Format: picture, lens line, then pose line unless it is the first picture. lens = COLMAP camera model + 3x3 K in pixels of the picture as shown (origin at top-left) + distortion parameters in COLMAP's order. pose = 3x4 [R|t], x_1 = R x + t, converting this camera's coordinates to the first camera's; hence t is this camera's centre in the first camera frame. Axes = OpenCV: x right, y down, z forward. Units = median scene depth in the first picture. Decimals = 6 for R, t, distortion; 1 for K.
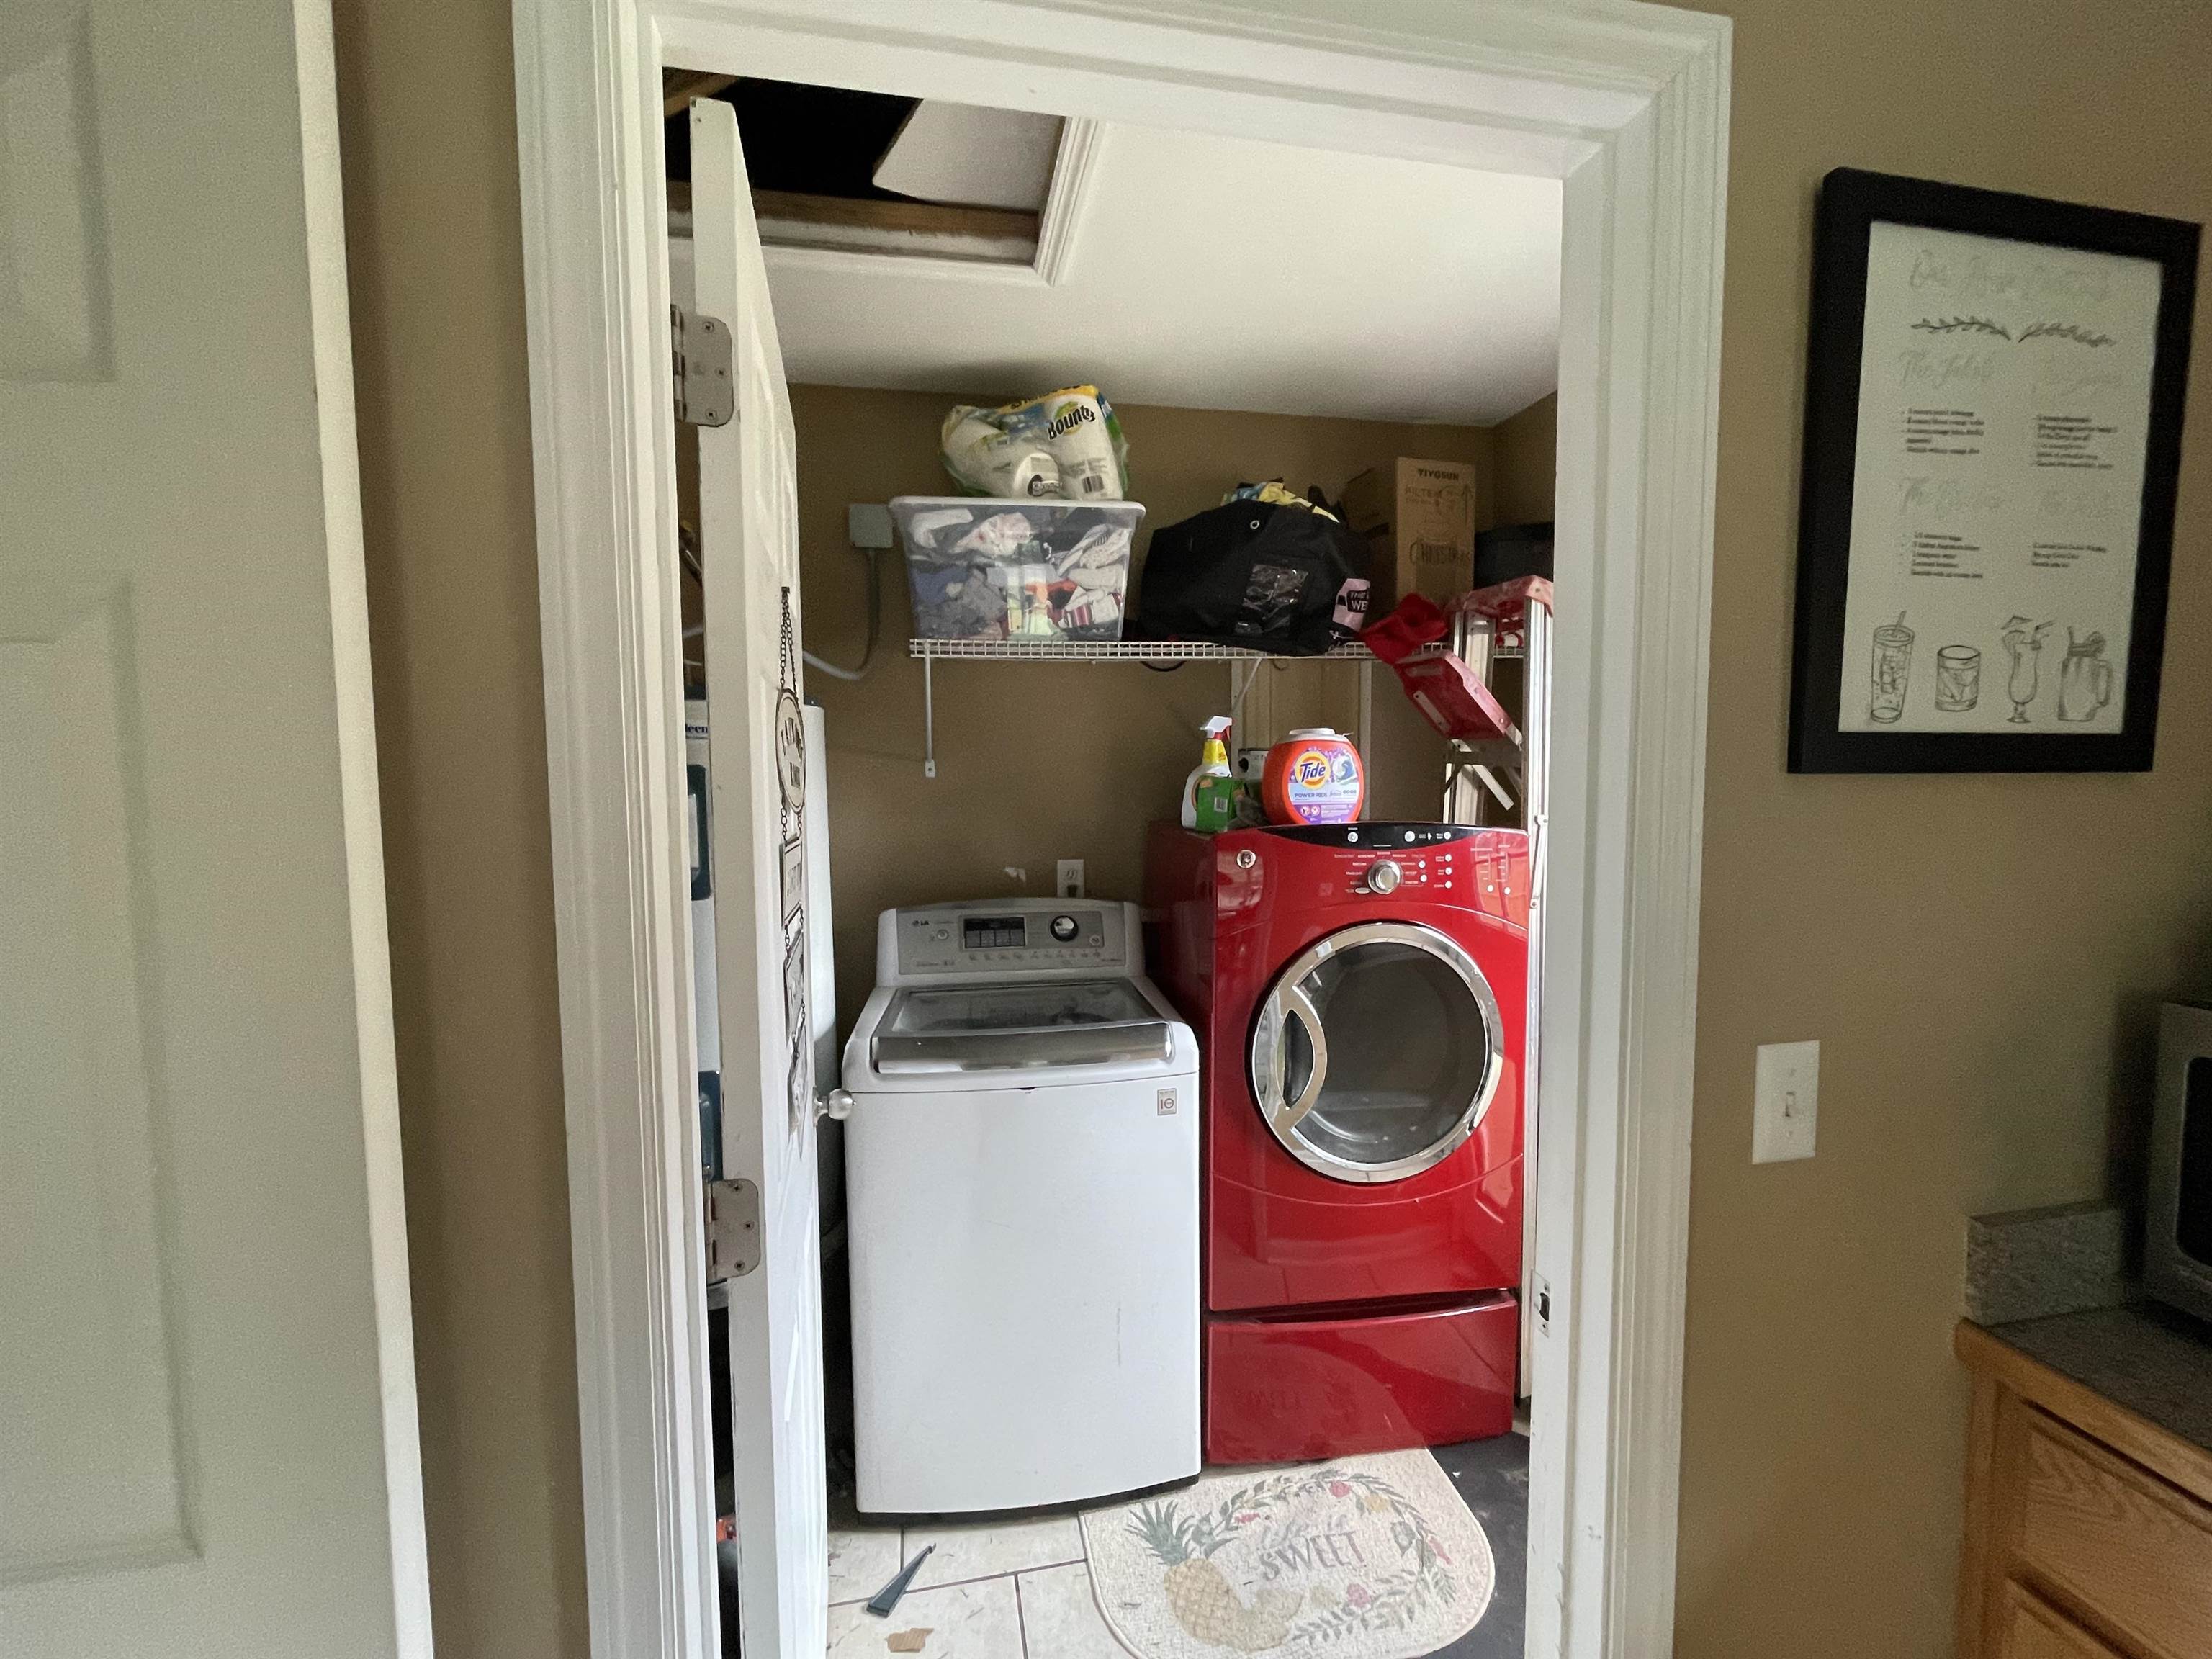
lens RADIAL K [[950.0, 0, 1112.3], [0, 950.0, 834.4], [0, 0, 1]] dist [0.003266, -0.000222]
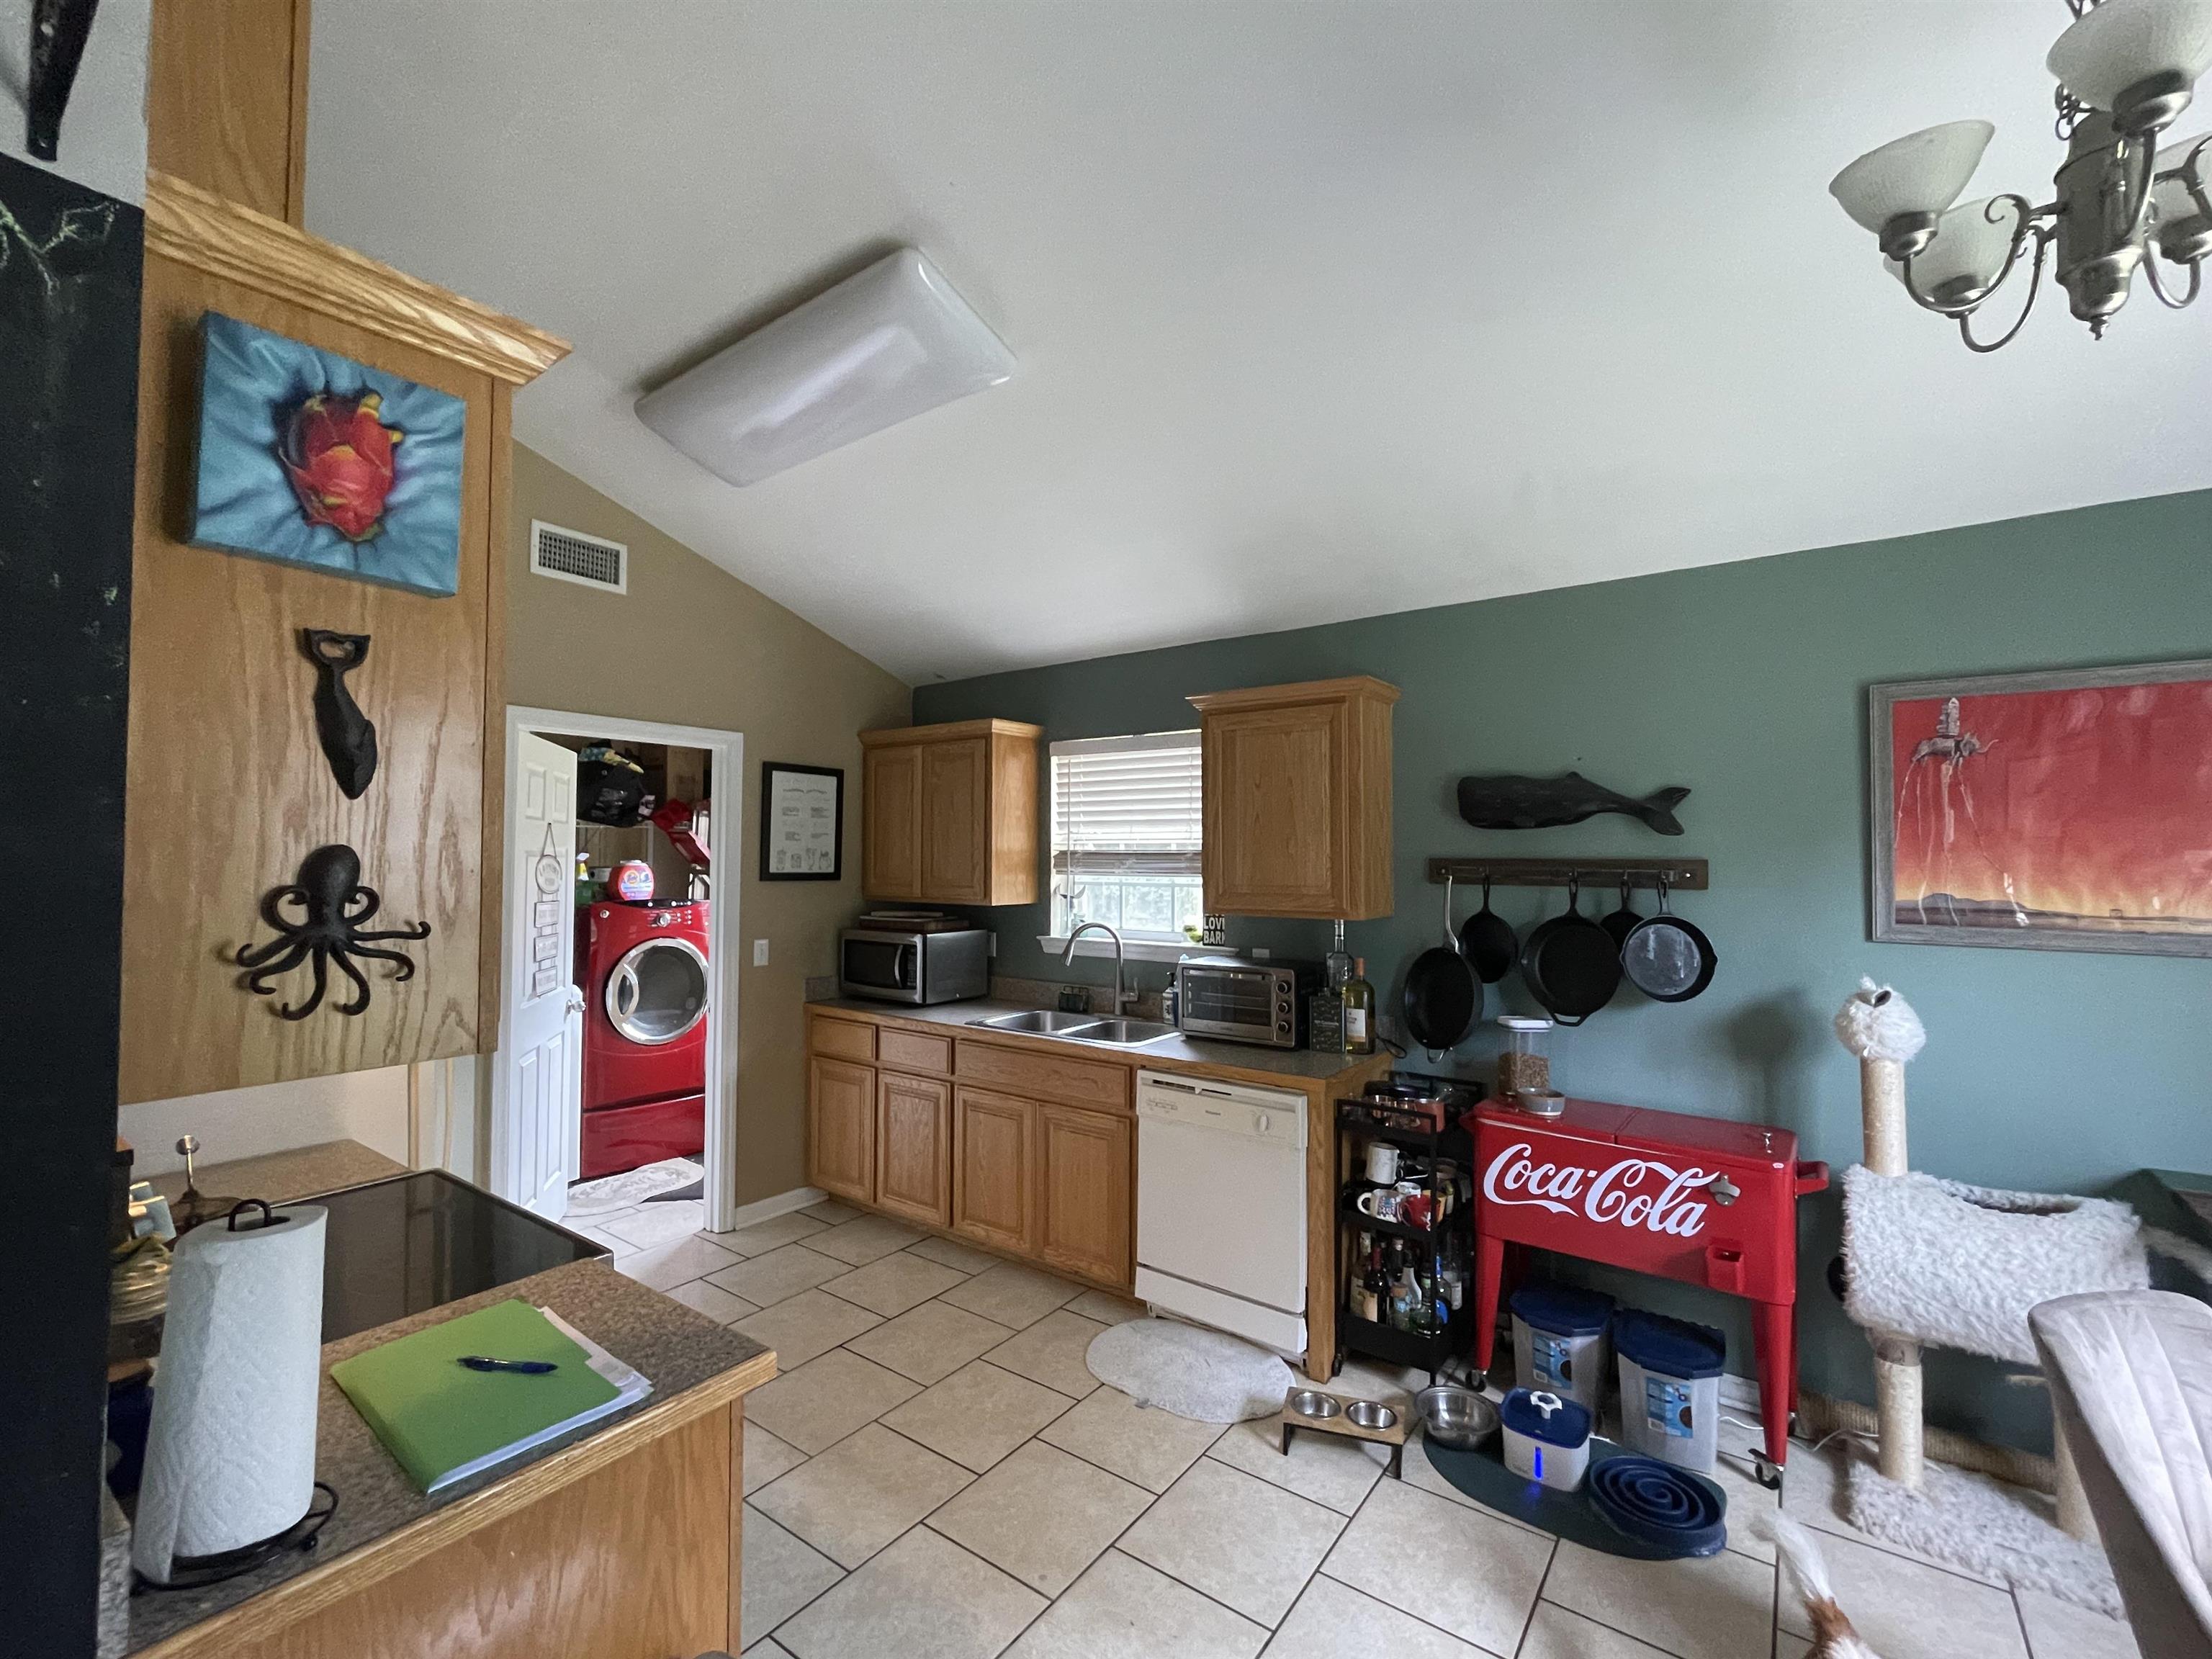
lens RADIAL K [[950.0, 0, 1117.3], [0, 950.0, 832.1], [0, 0, 1]] dist [0.003266, -0.000222]
pose [[0.734489, 0.028562, 0.678020, -0.547506], [0.040618, 0.995472, -0.085936, 0.078238], [-0.677404, 0.090659, 0.730003, -1.681942]]
